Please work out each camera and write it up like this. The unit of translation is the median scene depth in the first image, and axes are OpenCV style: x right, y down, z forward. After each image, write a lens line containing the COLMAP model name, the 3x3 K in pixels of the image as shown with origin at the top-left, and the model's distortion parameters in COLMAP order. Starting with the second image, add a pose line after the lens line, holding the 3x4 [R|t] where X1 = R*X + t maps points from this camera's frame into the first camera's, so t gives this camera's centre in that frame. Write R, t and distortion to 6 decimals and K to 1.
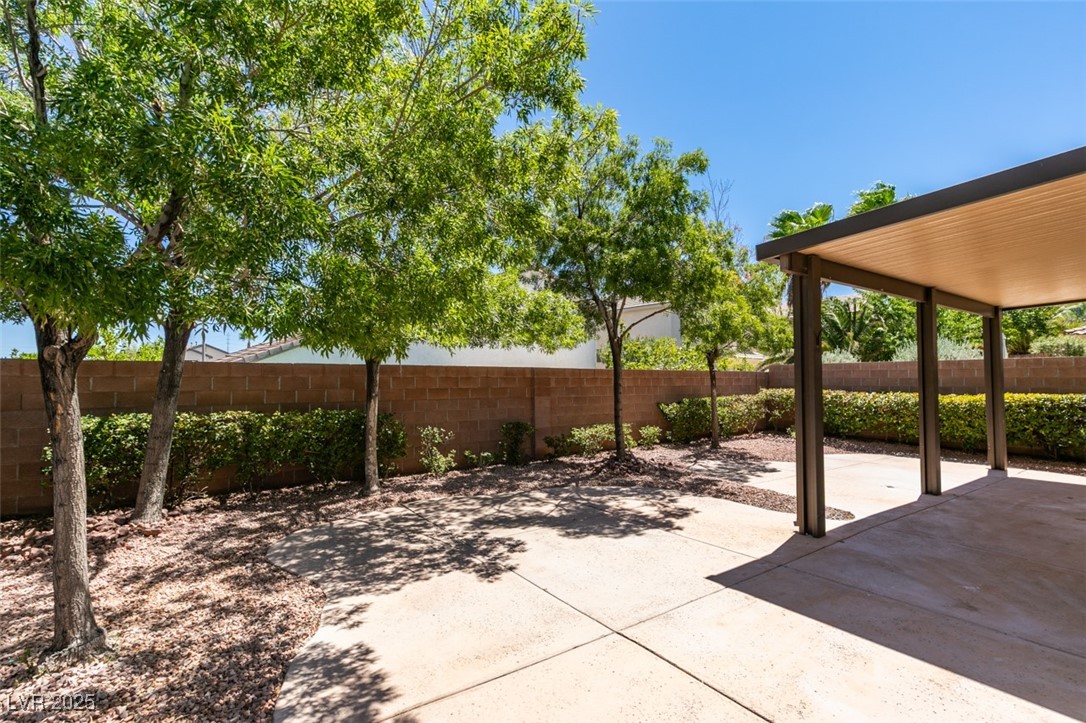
lens RADIAL K [[489.5, 0, 549.9], [0, 489.5, 367.1], [0, 0, 1]] dist [0.009199, -0.000146]
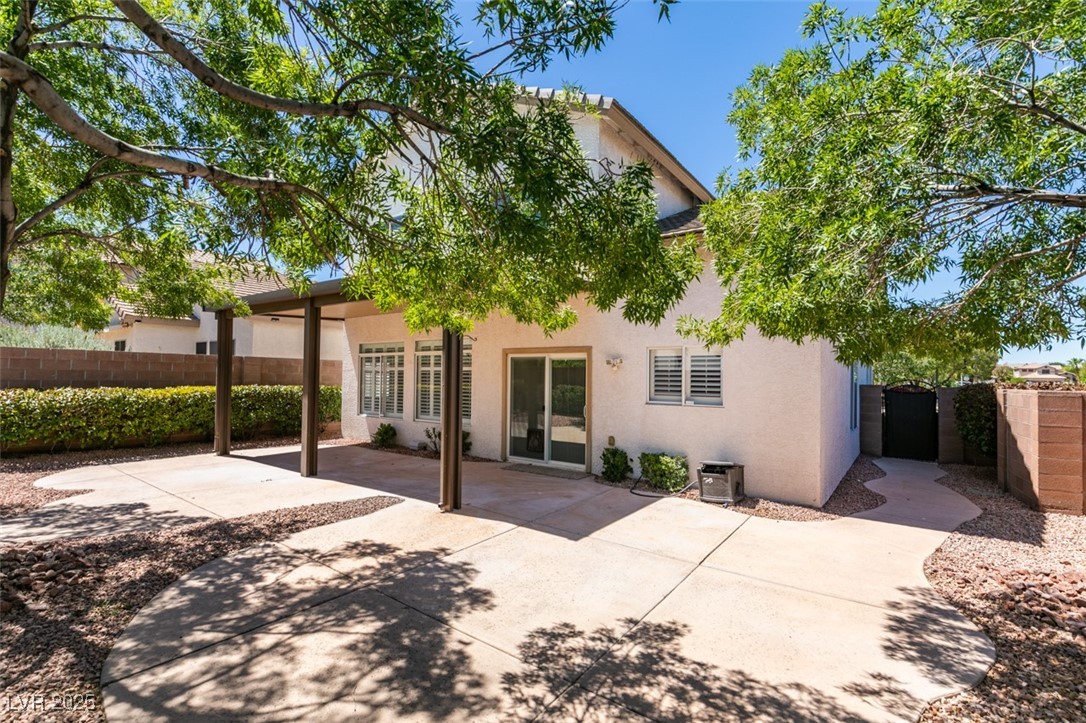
lens RADIAL K [[483.9, 0, 544.4], [0, 483.9, 366.8], [0, 0, 1]] dist [0.003777, 0.000412]
pose [[-0.311145, 0.022365, 0.950099, -0.598952], [-0.041116, 0.998470, -0.036969, 0.031686], [-0.949473, -0.050567, -0.309749, 1.077690]]
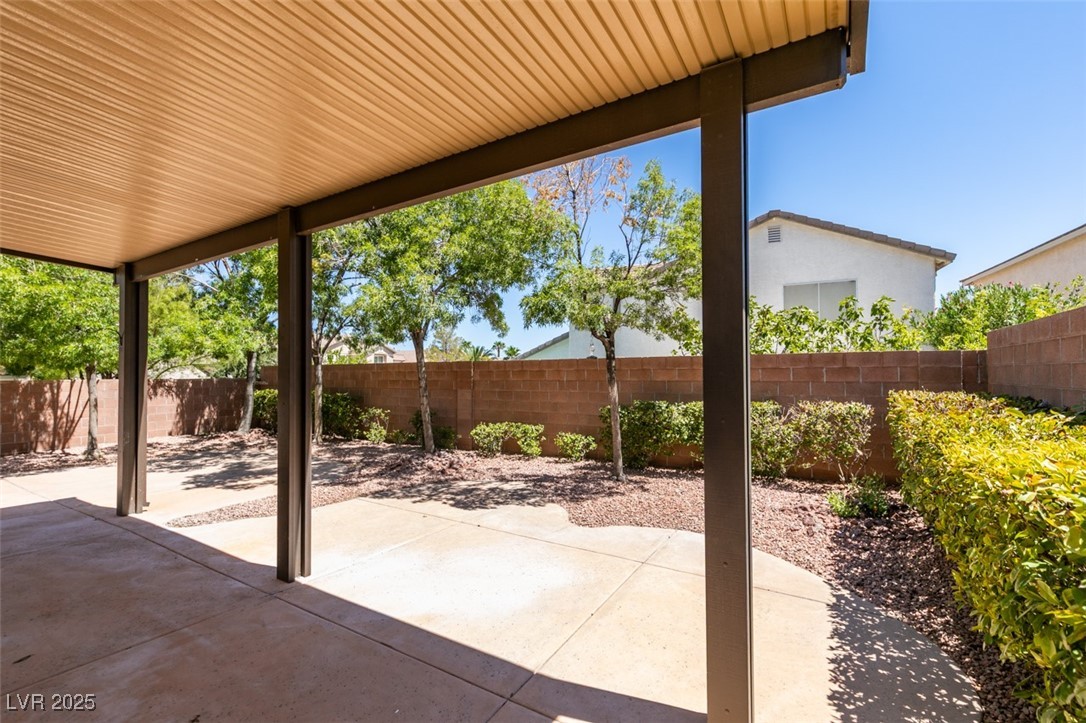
lens RADIAL K [[489.5, 0, 549.9], [0, 489.5, 367.1], [0, 0, 1]] dist [0.009199, -0.000146]
pose [[0.376431, -0.015828, -0.926309, 1.786584], [0.030194, 0.999532, -0.004809, 0.041543], [0.925952, -0.026159, 0.376733, 1.357212]]
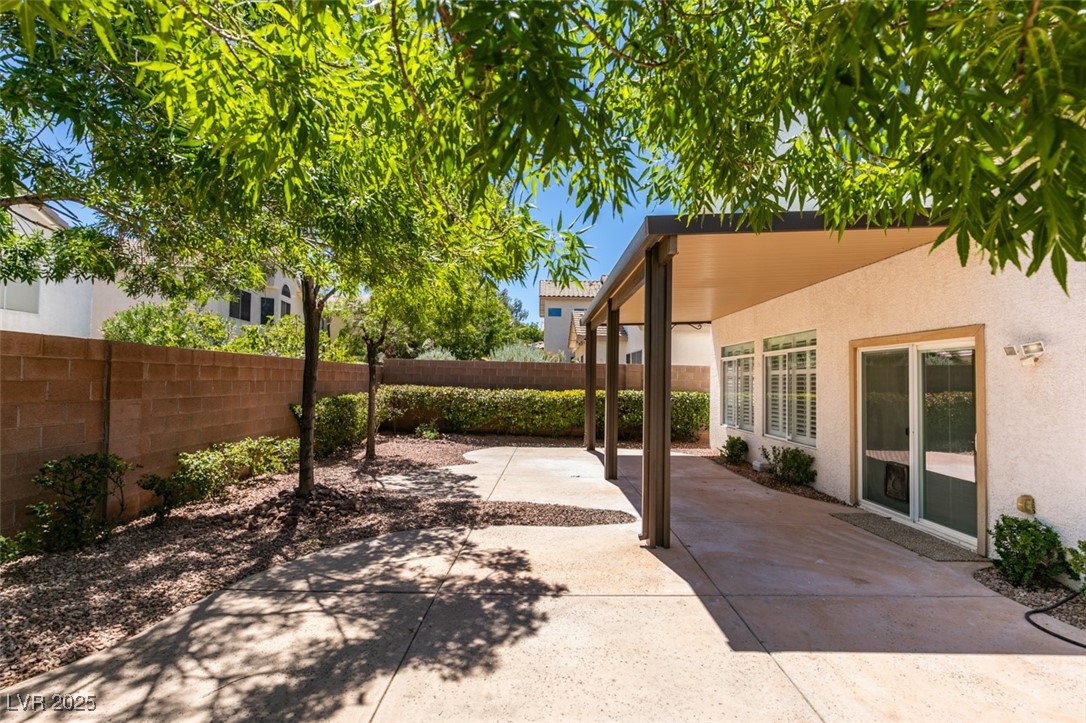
lens RADIAL K [[489.5, 0, 549.9], [0, 489.5, 367.1], [0, 0, 1]] dist [0.009199, -0.000146]
pose [[0.571628, 0.037418, 0.819659, -0.326043], [-0.045306, 0.998875, -0.014003, 0.024996], [-0.819261, -0.029131, 0.572680, 0.598495]]
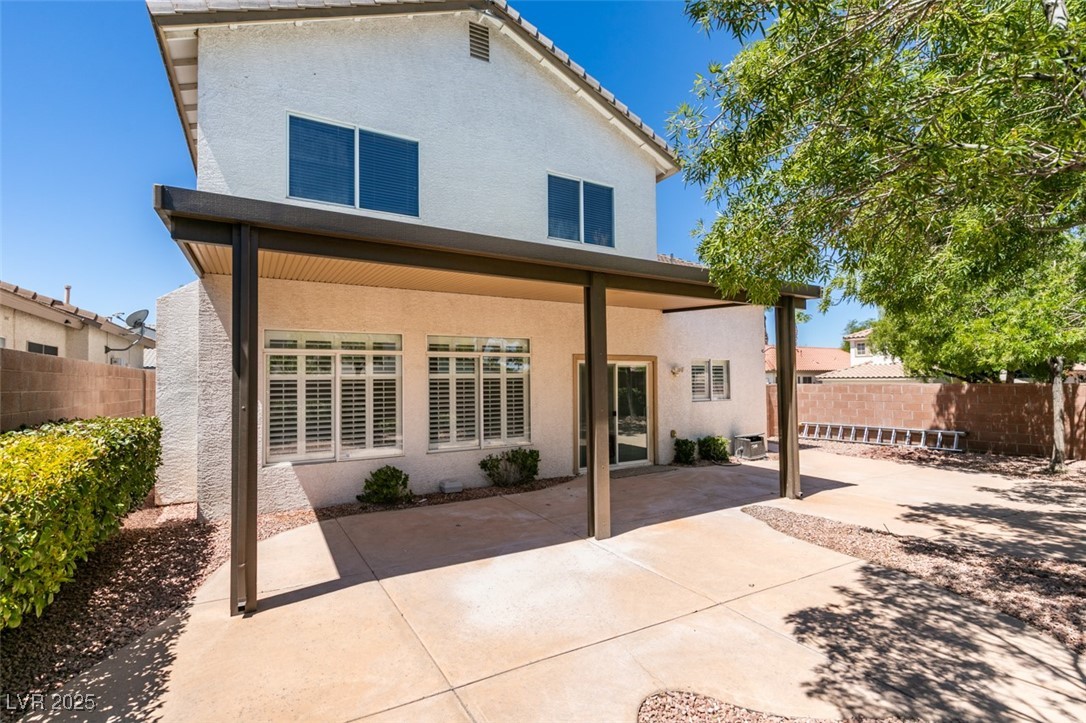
lens RADIAL K [[489.5, 0, 549.9], [0, 489.5, 367.1], [0, 0, 1]] dist [0.009199, -0.000146]
pose [[-0.993768, 0.017106, 0.110148, 0.972018], [0.010939, 0.998351, -0.056353, 0.042791], [-0.110930, -0.054797, -0.992316, 2.278767]]
